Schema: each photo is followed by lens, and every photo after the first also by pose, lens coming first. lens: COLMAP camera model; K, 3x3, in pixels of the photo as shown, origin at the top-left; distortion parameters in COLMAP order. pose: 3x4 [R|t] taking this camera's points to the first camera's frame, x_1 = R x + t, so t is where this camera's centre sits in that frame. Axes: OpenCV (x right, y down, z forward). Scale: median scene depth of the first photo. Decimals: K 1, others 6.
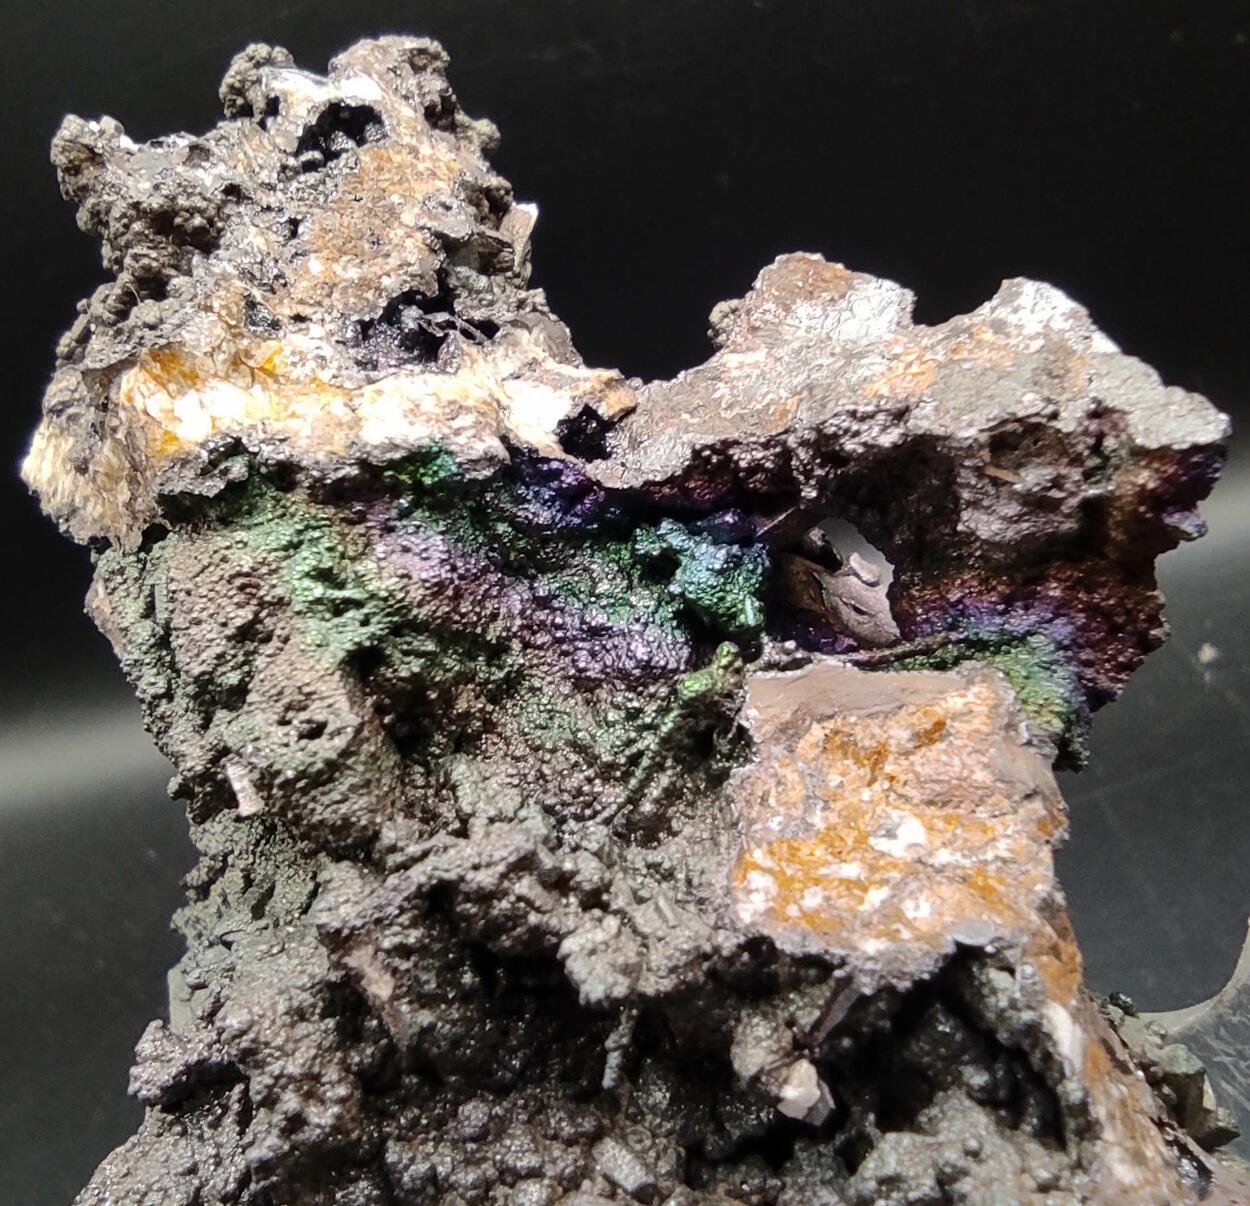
lens RADIAL K [[2782.9, 0, 625.0], [0, 2782.9, 603.0], [0, 0, 1]] dist [0.042986, 0.000000]
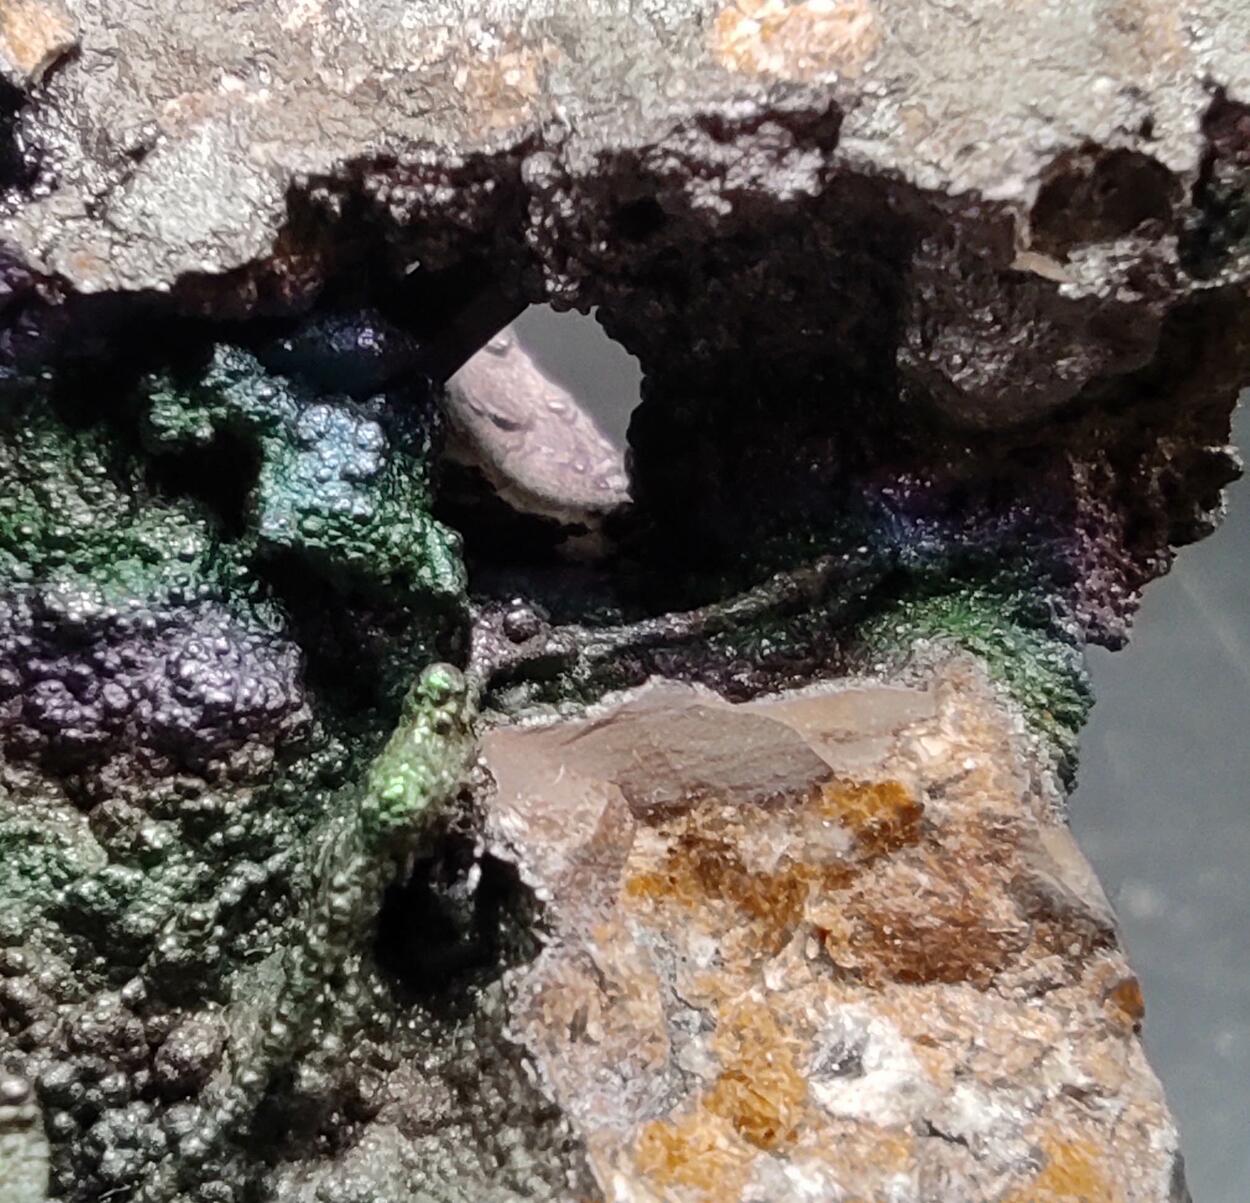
lens RADIAL K [[2782.9, 0, 609.2], [0, 2782.9, 645.0], [0, 0, 1]] dist [0.042986, 0.000000]
pose [[0.855387, -0.165583, 0.490810, -0.150502], [-0.031199, 0.929341, 0.367902, -0.147126], [-0.517049, -0.330011, 0.789780, 0.633527]]
